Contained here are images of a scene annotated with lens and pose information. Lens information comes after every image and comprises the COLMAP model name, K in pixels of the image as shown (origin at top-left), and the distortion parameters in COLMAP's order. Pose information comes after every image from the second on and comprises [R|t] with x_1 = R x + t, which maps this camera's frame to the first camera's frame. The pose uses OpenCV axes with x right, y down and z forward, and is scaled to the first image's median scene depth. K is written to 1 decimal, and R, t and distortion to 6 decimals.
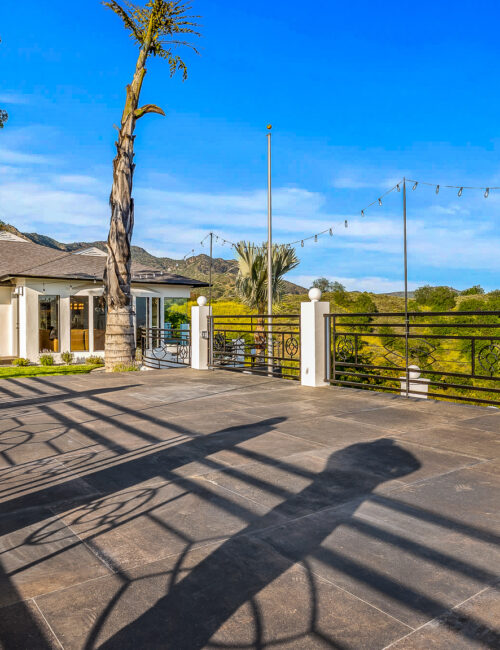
lens RADIAL K [[530.2, 0, 250.0], [0, 530.2, 325.0], [0, 0, 1]] dist [0.001726, 0.003157]
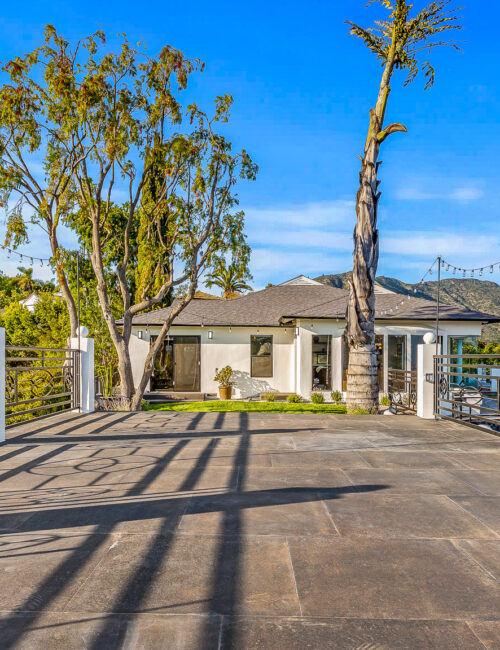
lens RADIAL K [[532.3, 0, 237.8], [0, 532.3, 357.7], [0, 0, 1]] dist [-0.004150, 0.006213]
pose [[0.789358, 0.009562, -0.613859, 0.165129], [-0.018532, 0.999794, -0.008257, -0.000705], [0.613653, 0.017894, 0.789373, 0.118111]]
